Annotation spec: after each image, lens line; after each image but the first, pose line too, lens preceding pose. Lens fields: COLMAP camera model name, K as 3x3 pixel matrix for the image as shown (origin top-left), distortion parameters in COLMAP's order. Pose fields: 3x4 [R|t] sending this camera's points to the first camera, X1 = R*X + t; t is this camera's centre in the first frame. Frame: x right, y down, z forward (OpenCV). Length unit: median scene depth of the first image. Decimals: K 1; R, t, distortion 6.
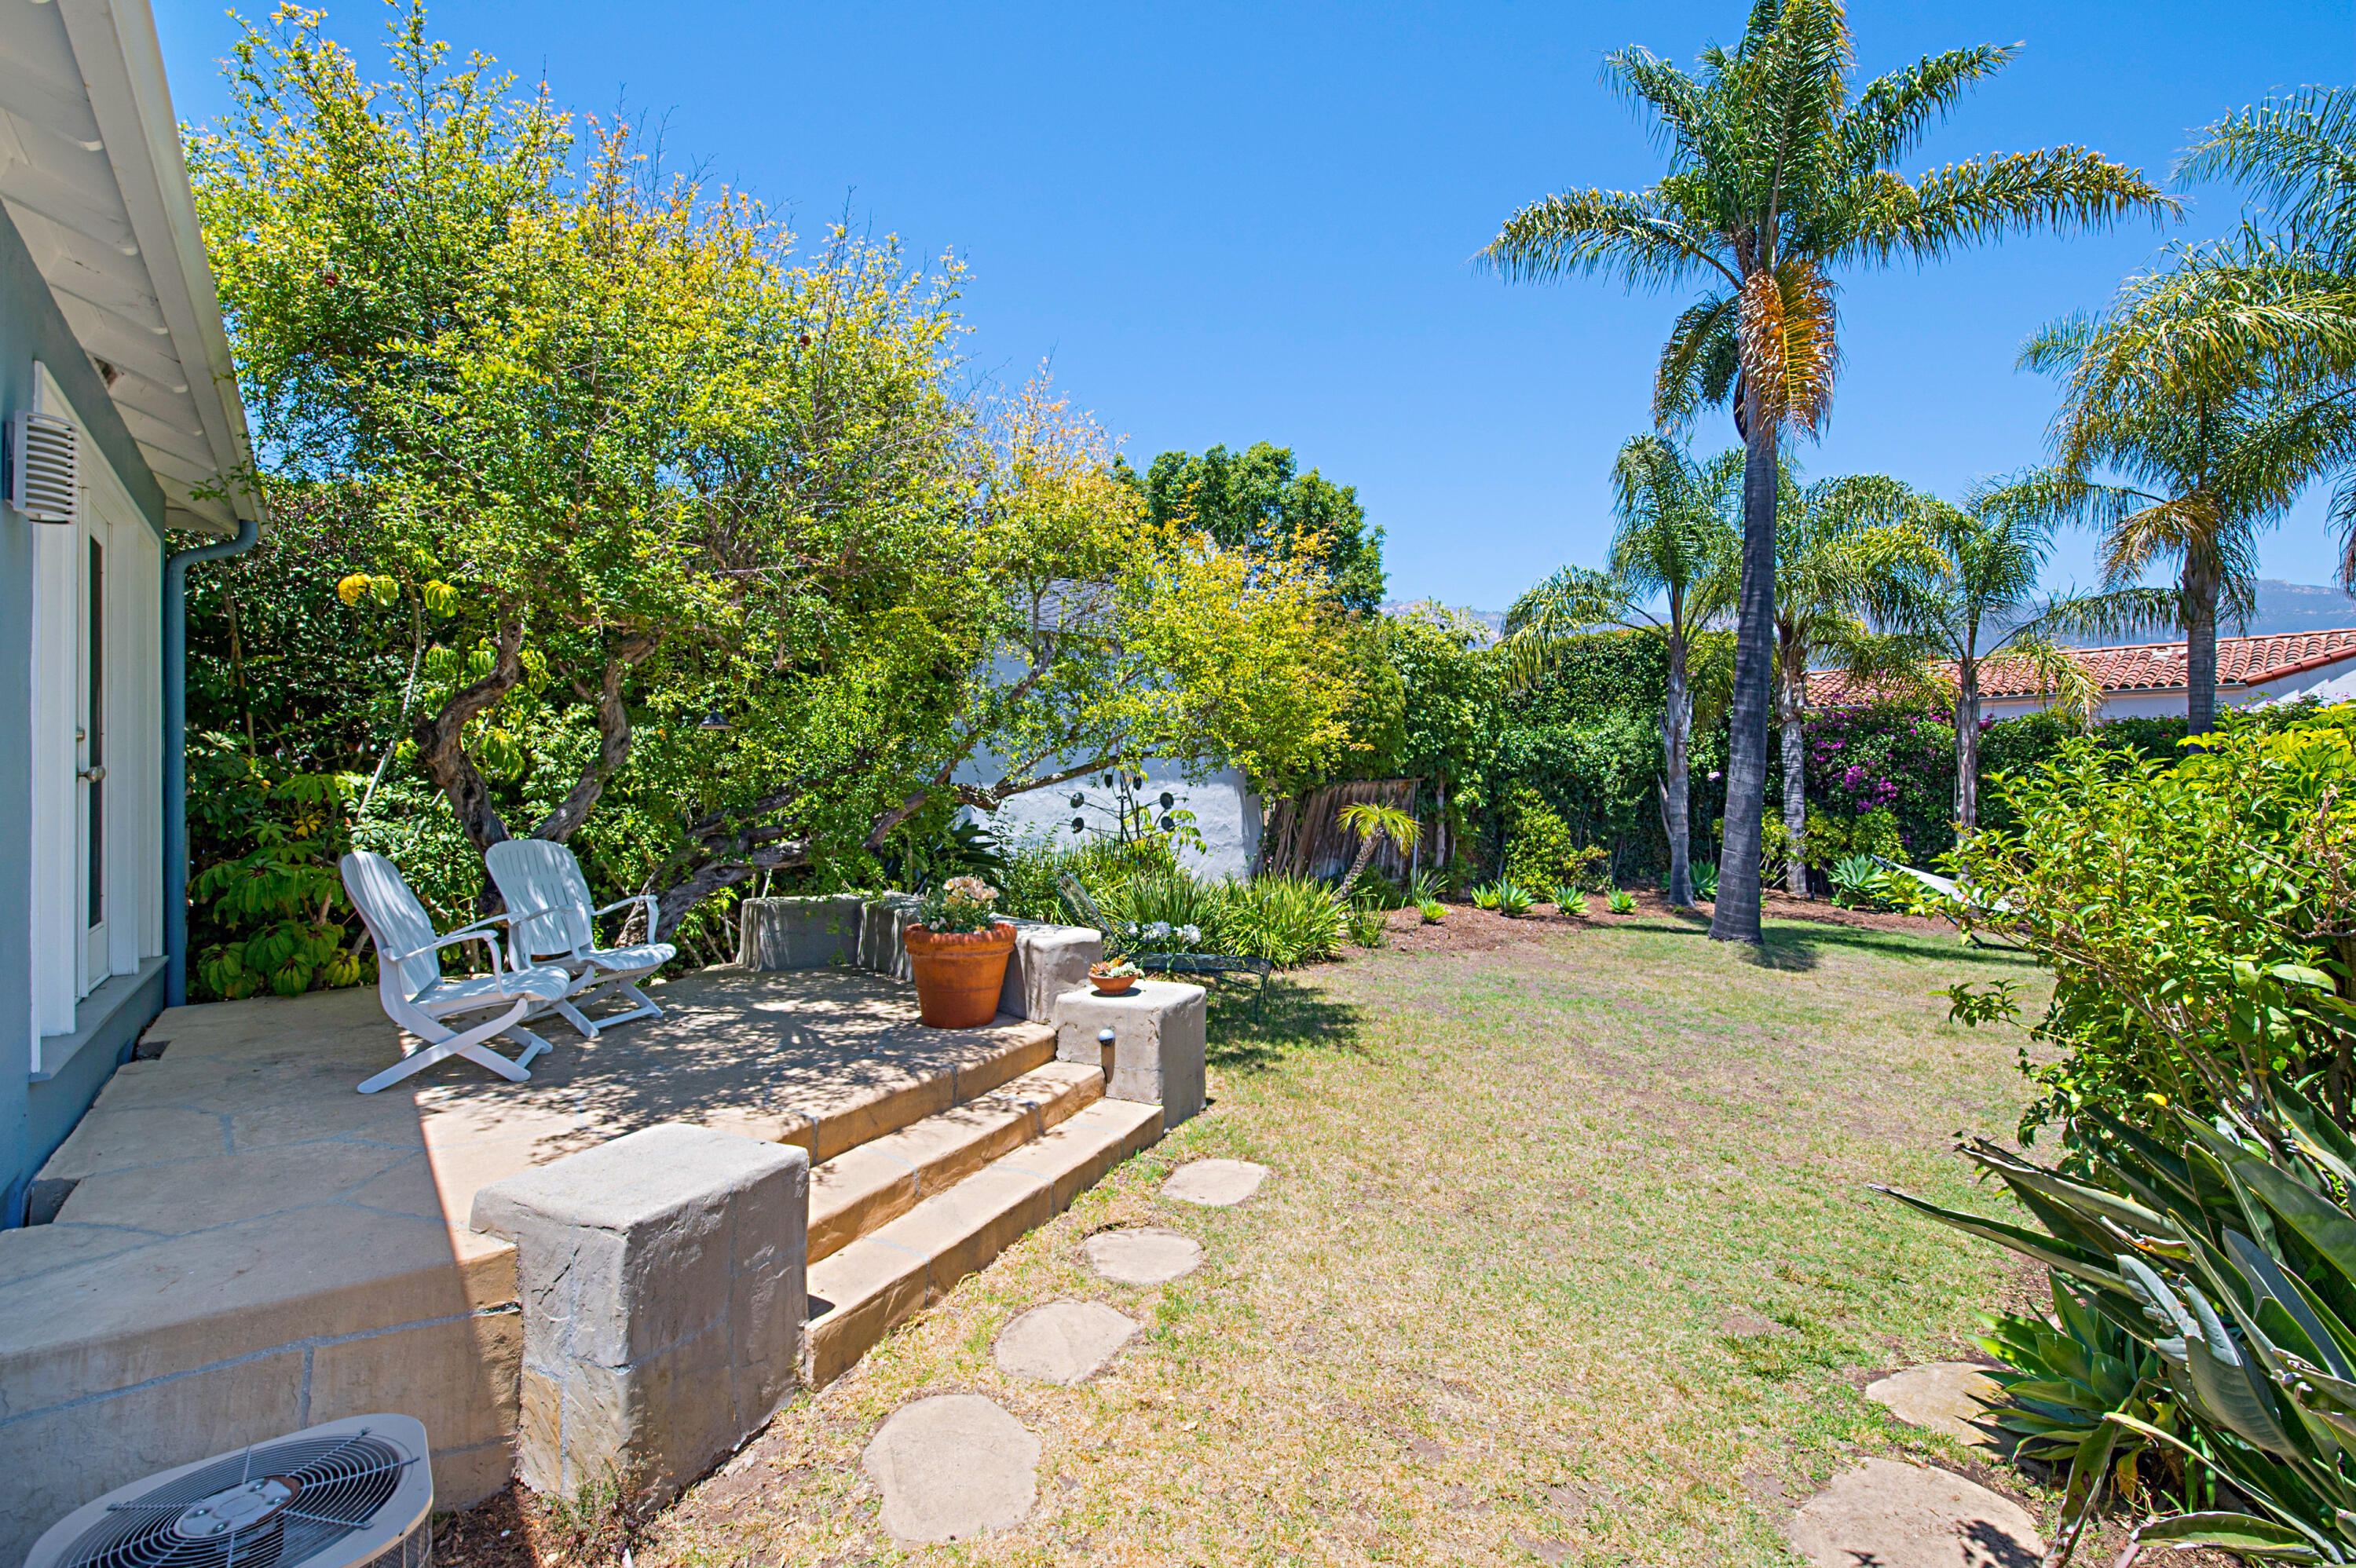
lens RADIAL K [[1041.9, 0, 1205.3], [0, 1041.9, 781.9], [0, 0, 1]] dist [0.002760, 0.000173]
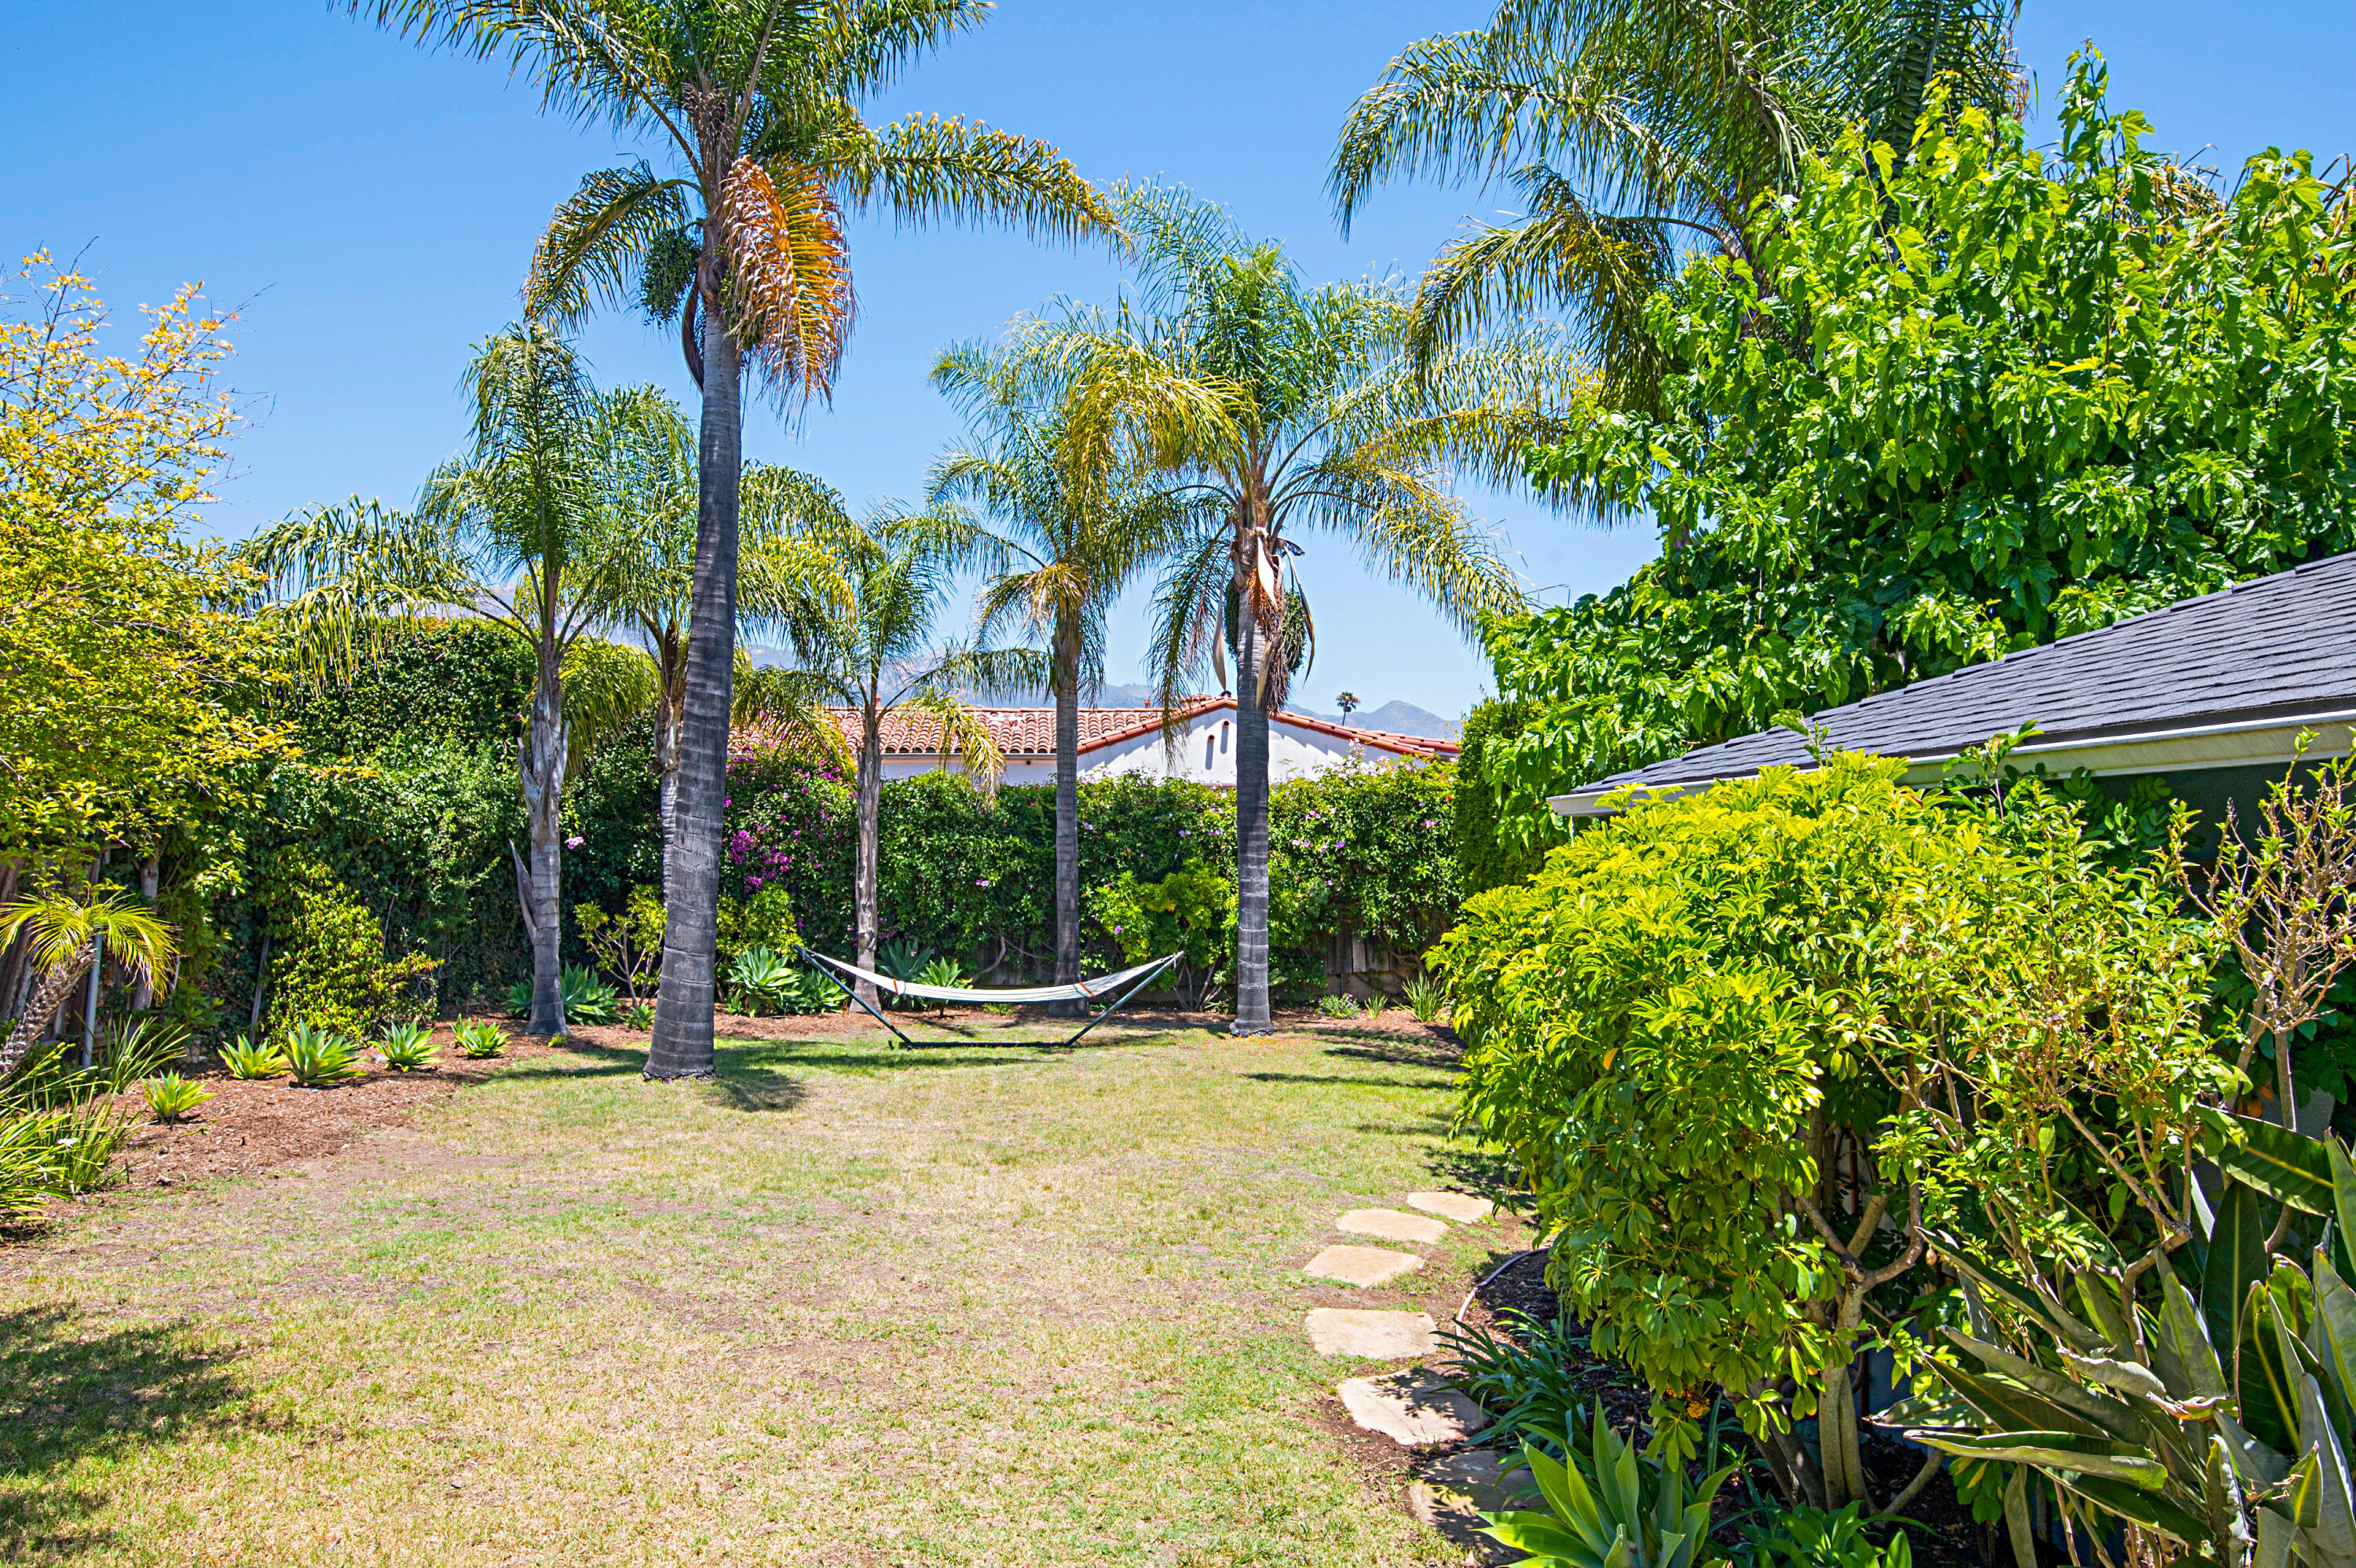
lens RADIAL K [[1417.5, 0, 1184.5], [0, 1417.5, 806.8], [0, 0, 1]] dist [0.004831, -0.000243]
pose [[0.569860, 0.027356, 0.821287, -0.072072], [-0.002839, 0.999505, -0.031322, -0.001407], [-0.821737, 0.015518, 0.569655, 0.136688]]
